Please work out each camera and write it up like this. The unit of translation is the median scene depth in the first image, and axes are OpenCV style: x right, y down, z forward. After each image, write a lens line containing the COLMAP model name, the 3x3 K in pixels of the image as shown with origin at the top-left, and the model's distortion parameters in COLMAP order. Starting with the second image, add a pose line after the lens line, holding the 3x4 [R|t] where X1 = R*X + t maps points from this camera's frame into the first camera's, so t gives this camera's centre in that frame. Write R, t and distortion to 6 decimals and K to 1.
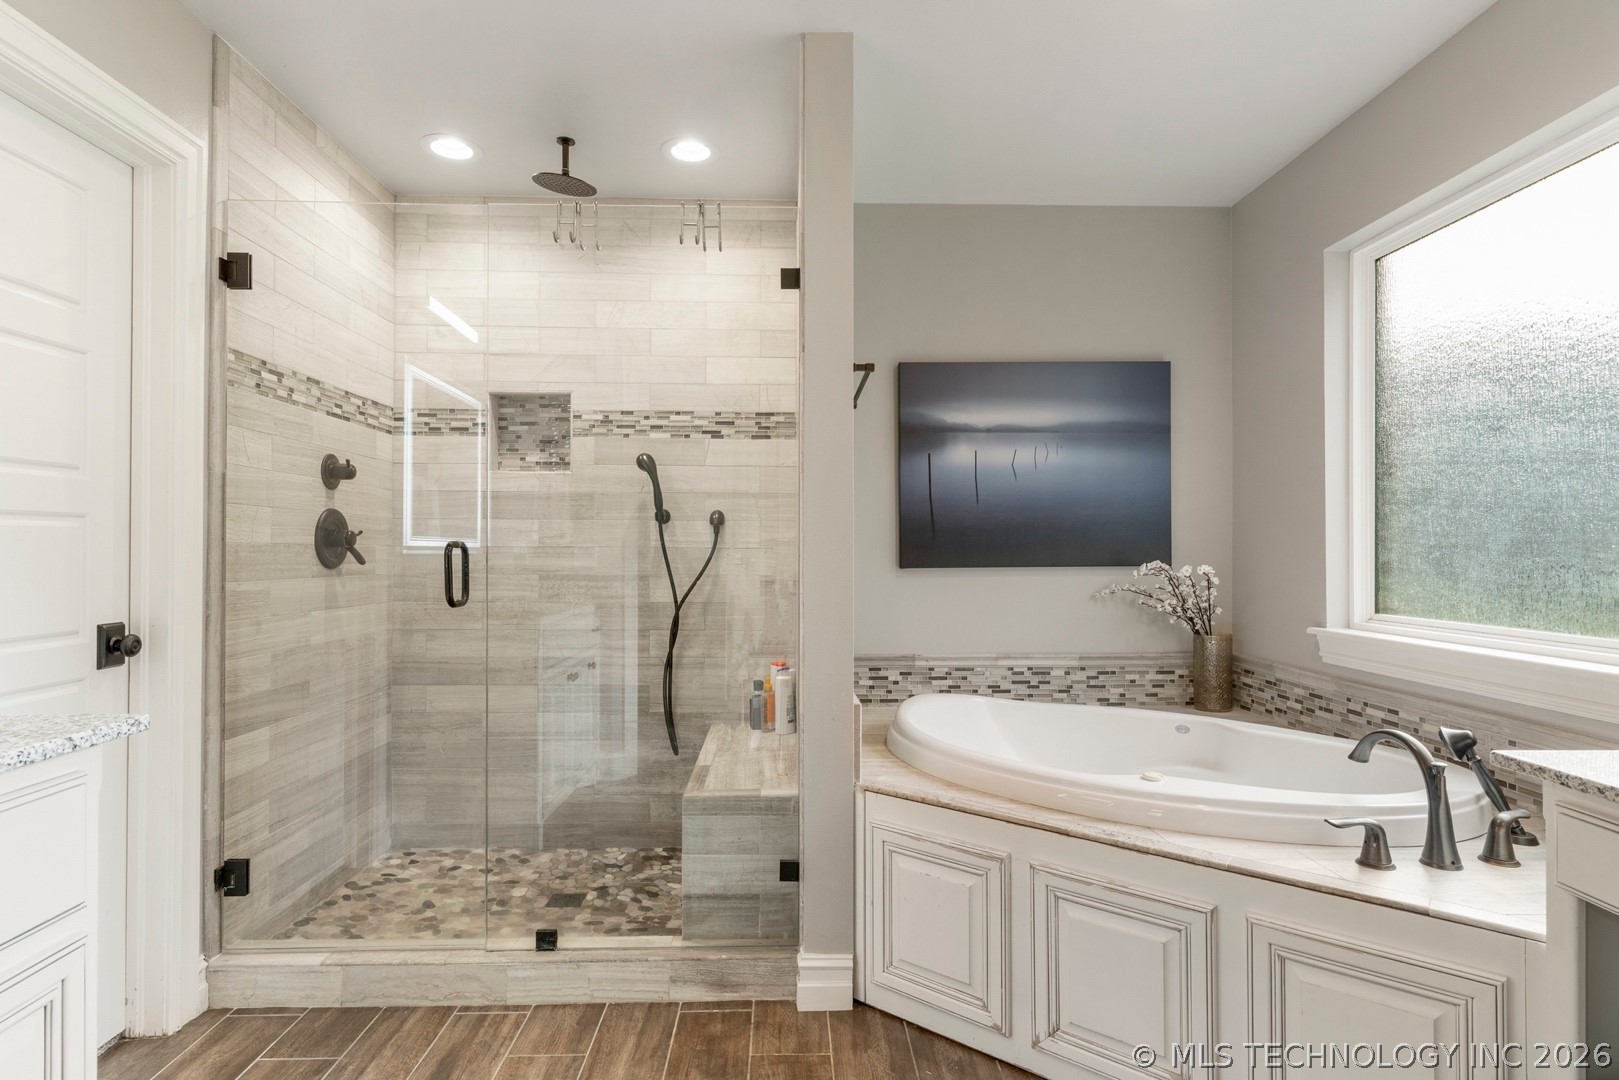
lens RADIAL K [[855.0, 0, 806.8], [0, 855.0, 544.7], [0, 0, 1]] dist [0.001474, 0.001055]
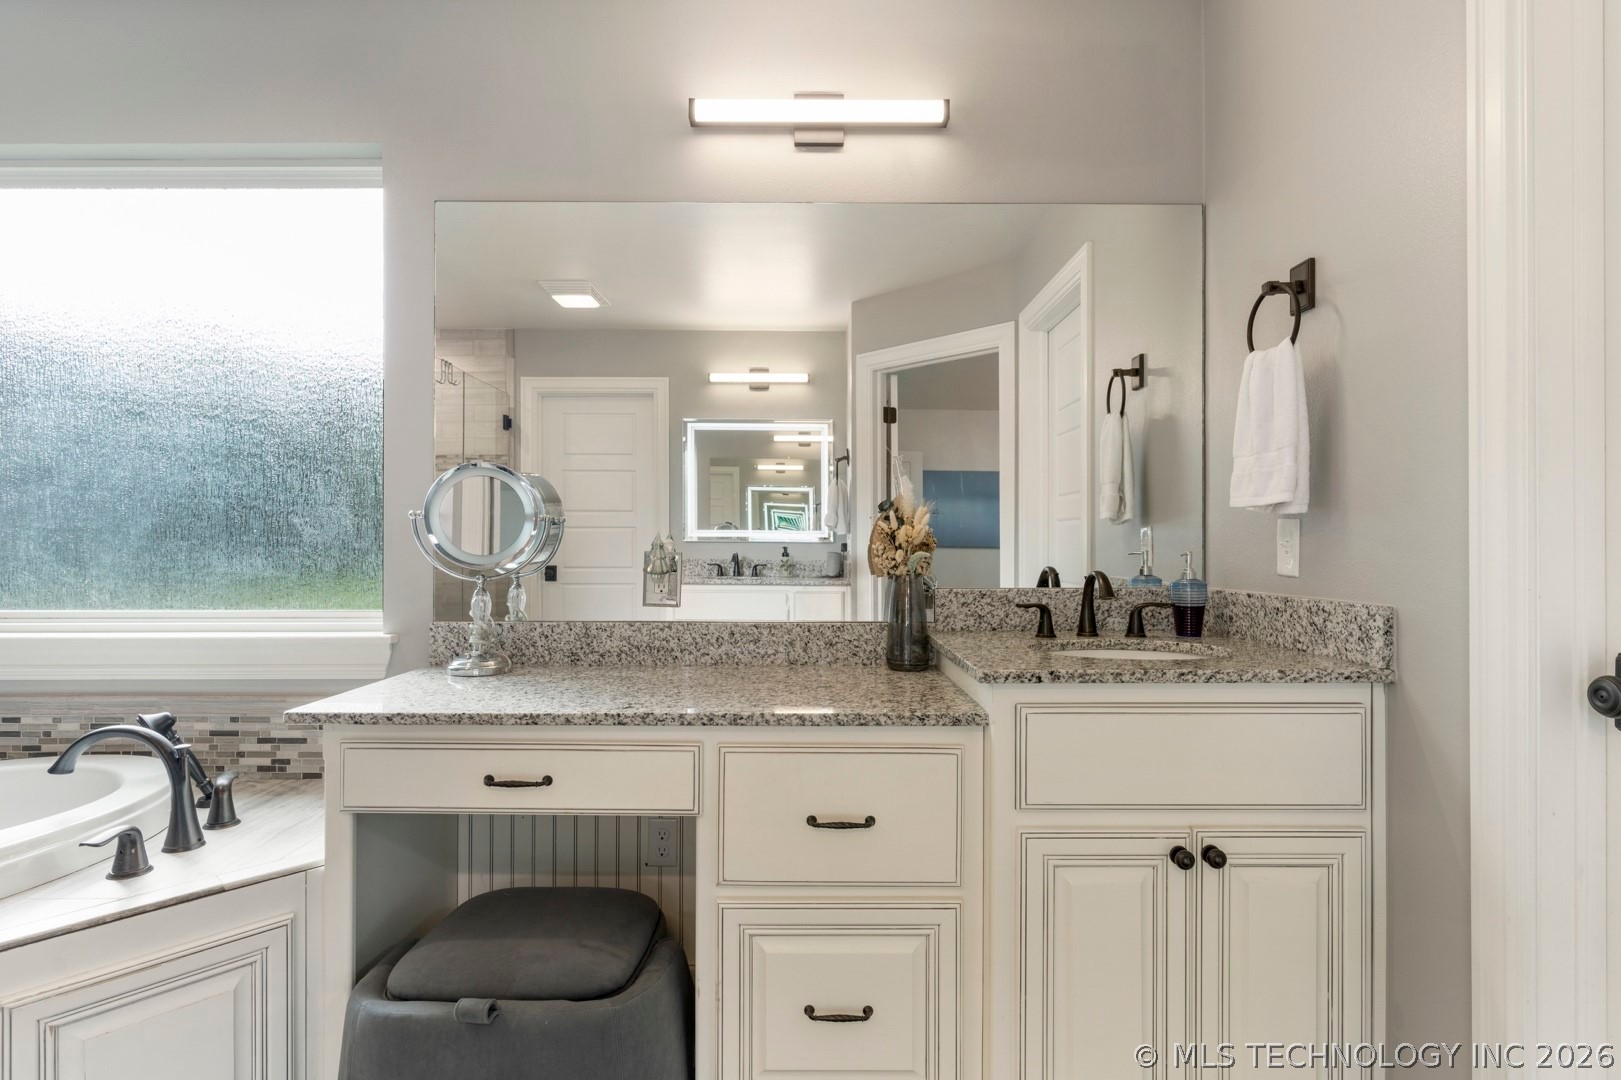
lens RADIAL K [[834.3, 0, 805.6], [0, 834.3, 539.8], [0, 0, 1]] dist [-0.004262, 0.000622]
pose [[0.023948, 0.003513, 0.999707, -0.147447], [-0.003930, 0.999986, -0.003420, 0.012634], [-0.999705, -0.003847, 0.023961, 0.182737]]
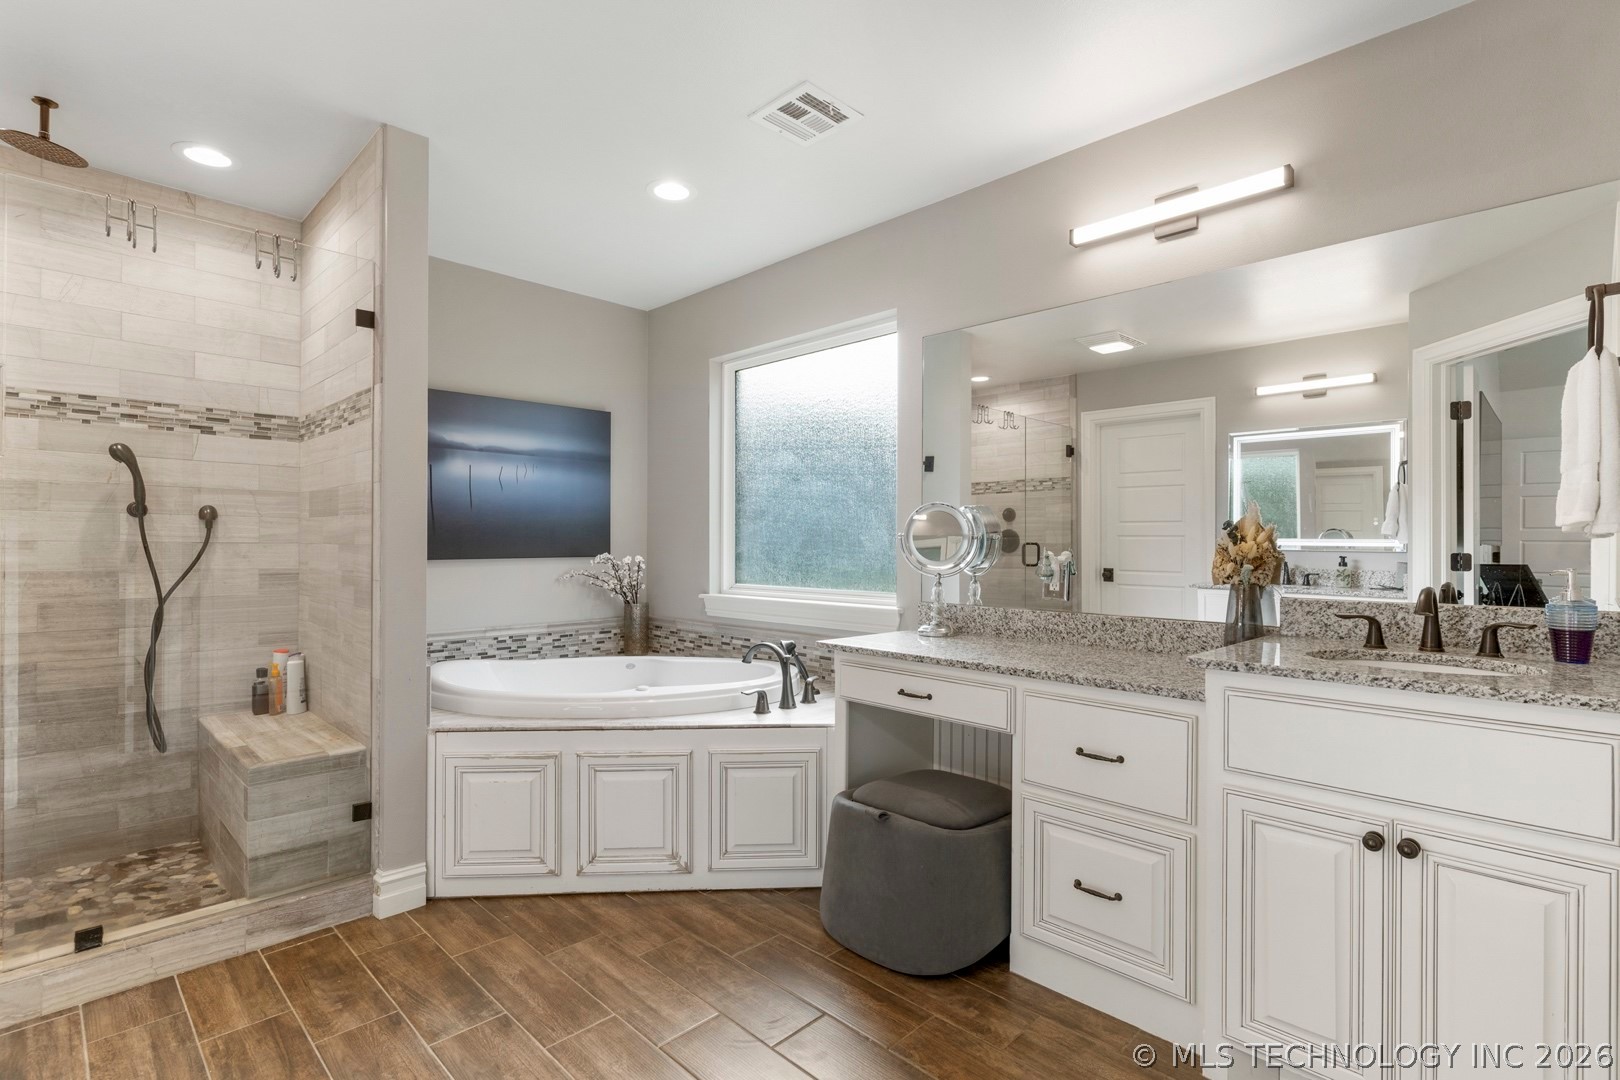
lens RADIAL K [[766.6, 0, 806.6], [0, 766.6, 543.7], [0, 0, 1]] dist [0.000121, 0.000630]
pose [[0.723932, 0.003218, 0.689864, -0.306230], [-0.006645, 0.999975, 0.002309, -0.002232], [-0.689839, -0.006255, 0.723935, -0.204991]]
